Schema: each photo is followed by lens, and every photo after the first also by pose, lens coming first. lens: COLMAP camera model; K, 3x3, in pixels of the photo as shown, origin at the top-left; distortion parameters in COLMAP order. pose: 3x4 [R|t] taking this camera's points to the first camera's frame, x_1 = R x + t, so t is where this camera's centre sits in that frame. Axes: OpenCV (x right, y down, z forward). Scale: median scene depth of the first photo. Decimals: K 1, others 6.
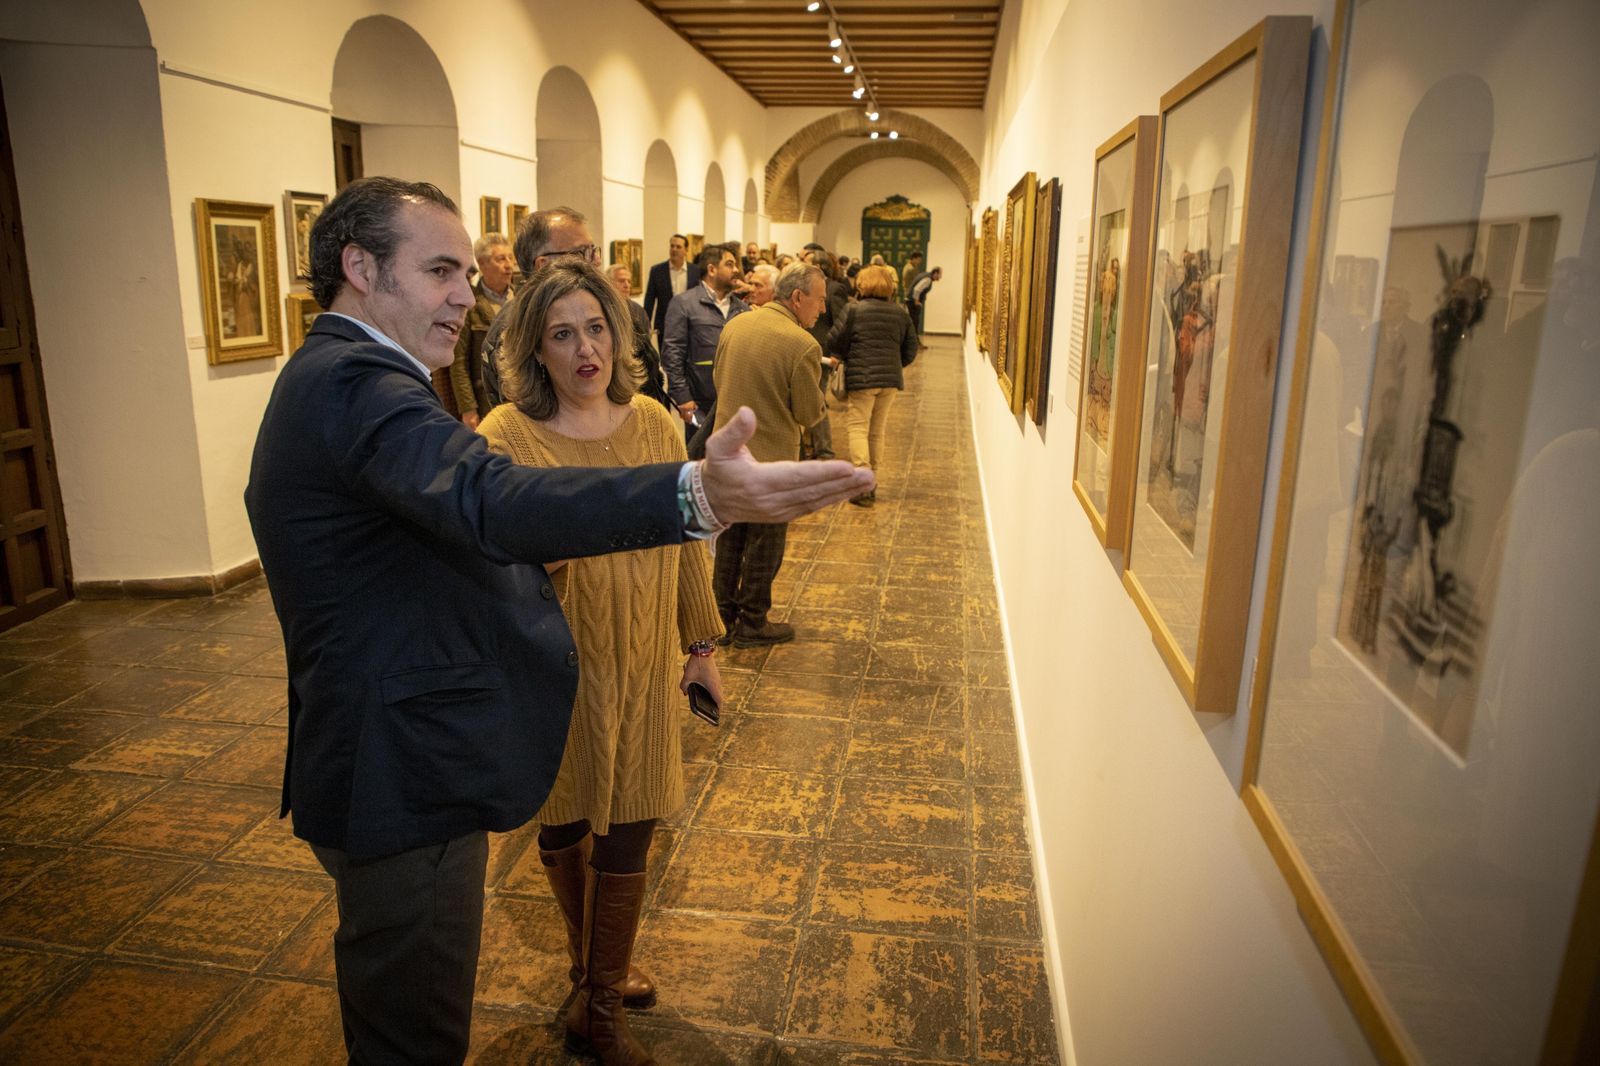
lens RADIAL K [[1151.3, 0, 800.0], [0, 1151.3, 533.0], [0, 0, 1]] dist [-0.040775, 0.000113]
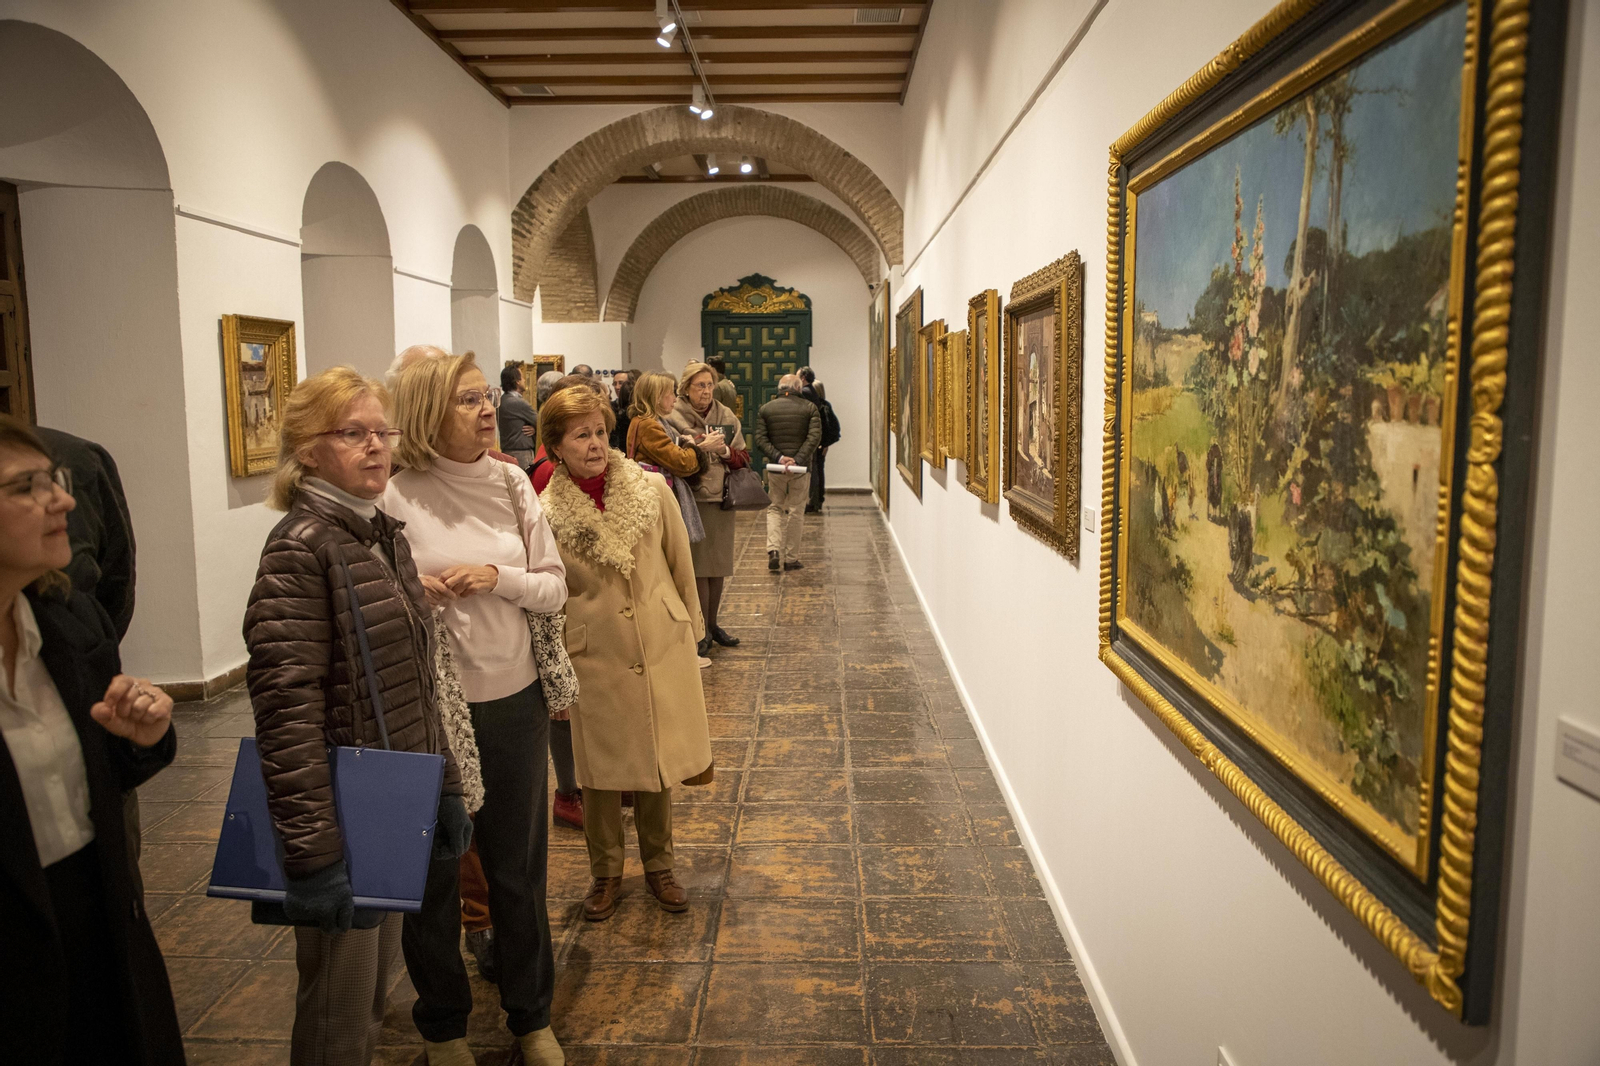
lens RADIAL K [[1151.3, 0, 800.0], [0, 1151.3, 533.0], [0, 0, 1]] dist [-0.040775, 0.000113]
pose [[0.992979, -0.041622, 0.110725, 0.033293], [0.053019, 0.993365, -0.102057, -0.089897], [-0.105742, 0.107211, 0.988597, 0.395336]]
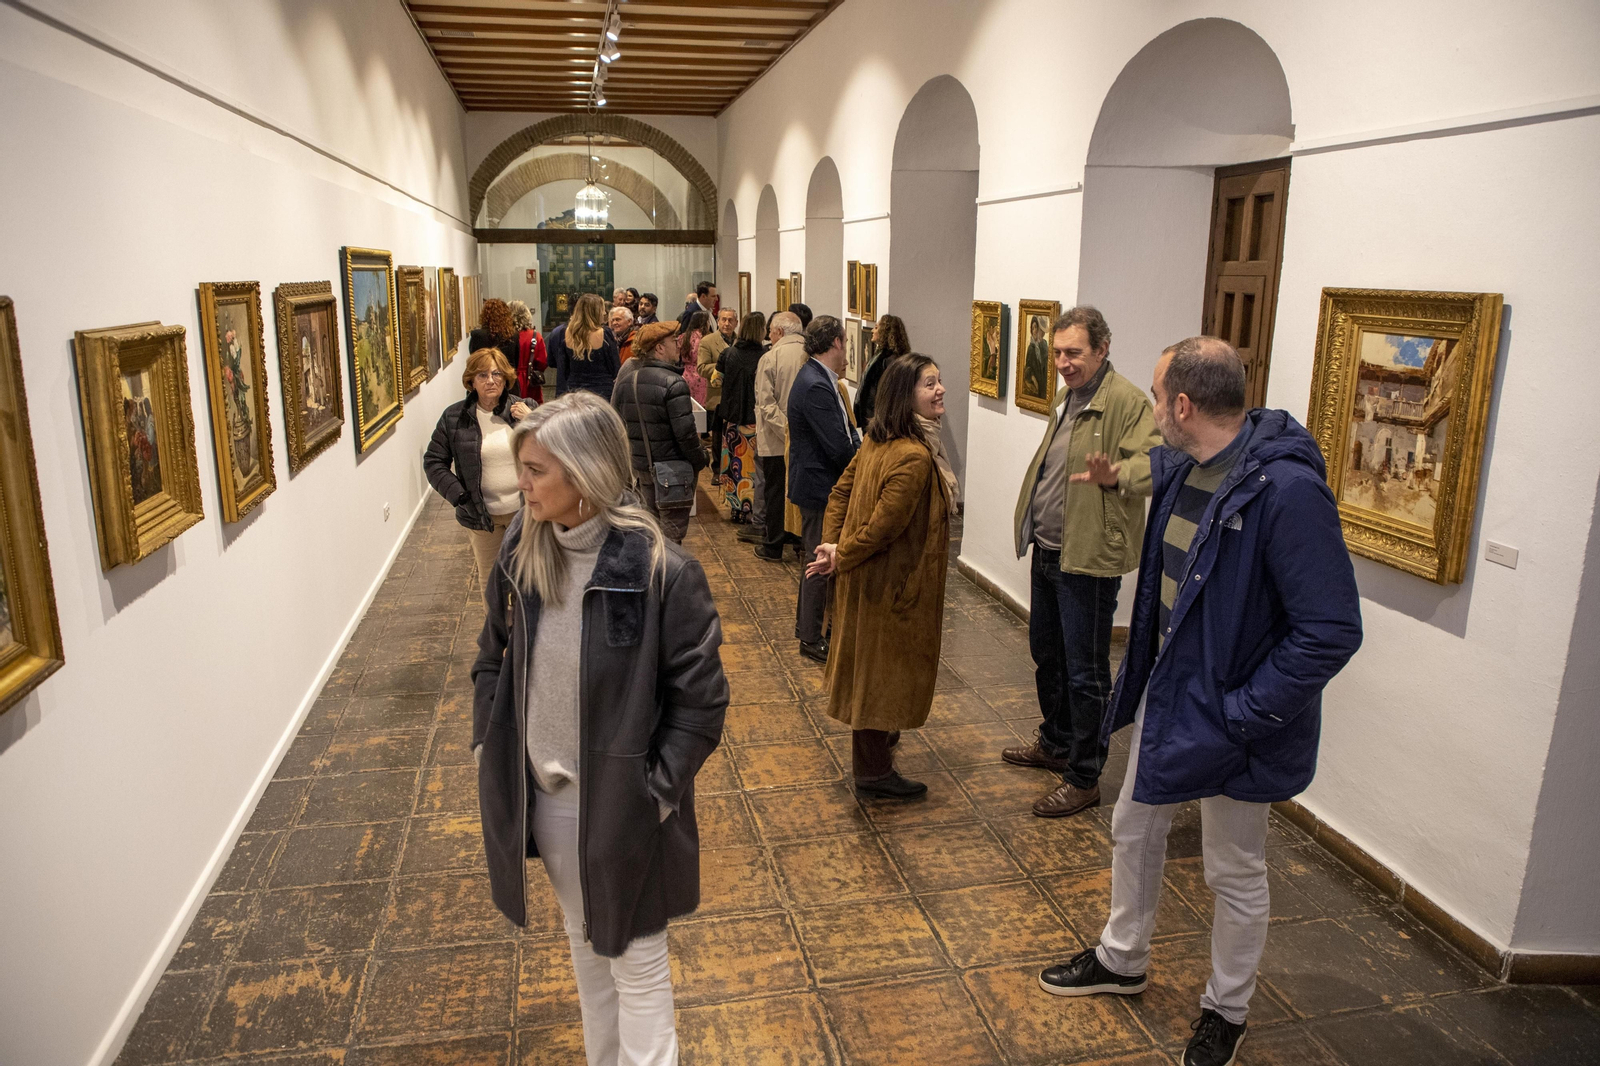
lens RADIAL K [[1151.3, 0, 800.0], [0, 1151.3, 533.0], [0, 0, 1]] dist [-0.040775, 0.000113]
pose [[-0.945758, 0.045348, -0.321692, 0.073025], [-0.103069, 0.897172, 0.429488, -0.231365], [0.308090, 0.439348, -0.843833, 0.887724]]
